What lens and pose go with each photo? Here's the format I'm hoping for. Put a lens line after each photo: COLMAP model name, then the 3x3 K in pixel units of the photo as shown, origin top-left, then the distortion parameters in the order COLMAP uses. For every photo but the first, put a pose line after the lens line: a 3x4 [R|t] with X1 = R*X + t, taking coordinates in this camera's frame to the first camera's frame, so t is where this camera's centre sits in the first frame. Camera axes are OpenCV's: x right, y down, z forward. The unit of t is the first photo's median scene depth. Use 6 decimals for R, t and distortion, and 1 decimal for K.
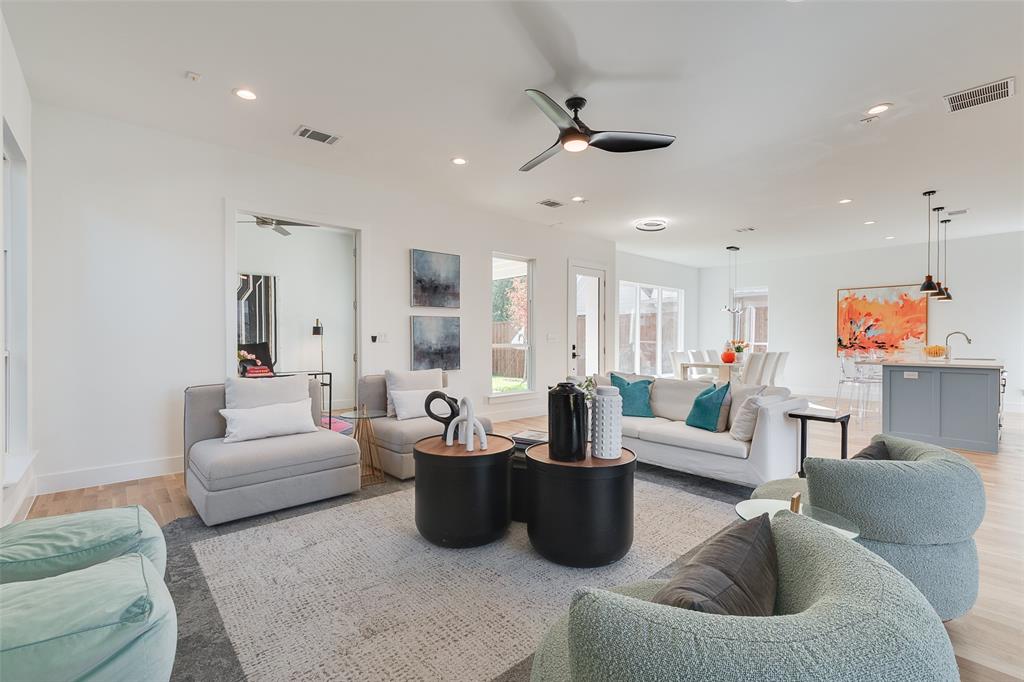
lens RADIAL K [[456.2, 0, 516.4], [0, 456.2, 343.4], [0, 0, 1]] dist [0.001117, -0.000336]
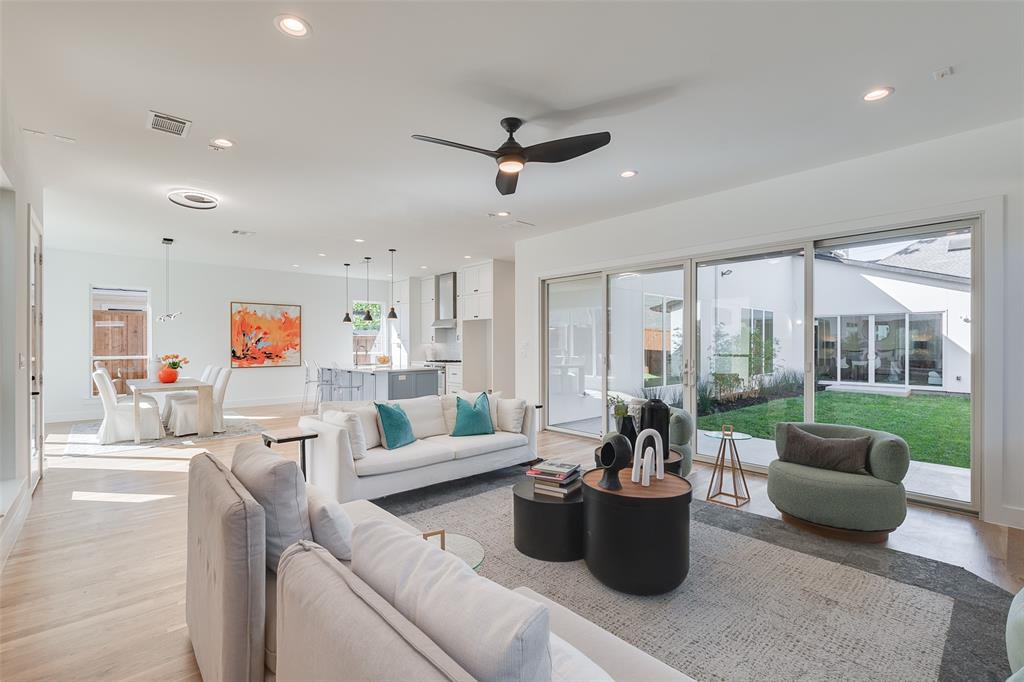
lens RADIAL K [[456.2, 0, 509.7], [0, 456.2, 344.3], [0, 0, 1]] dist [0.001117, -0.000336]
pose [[0.000892, -0.003991, 0.999992, -0.493316], [0.010716, 0.999935, 0.003981, -0.032243], [-0.999942, 0.010712, 0.000935, 0.584122]]
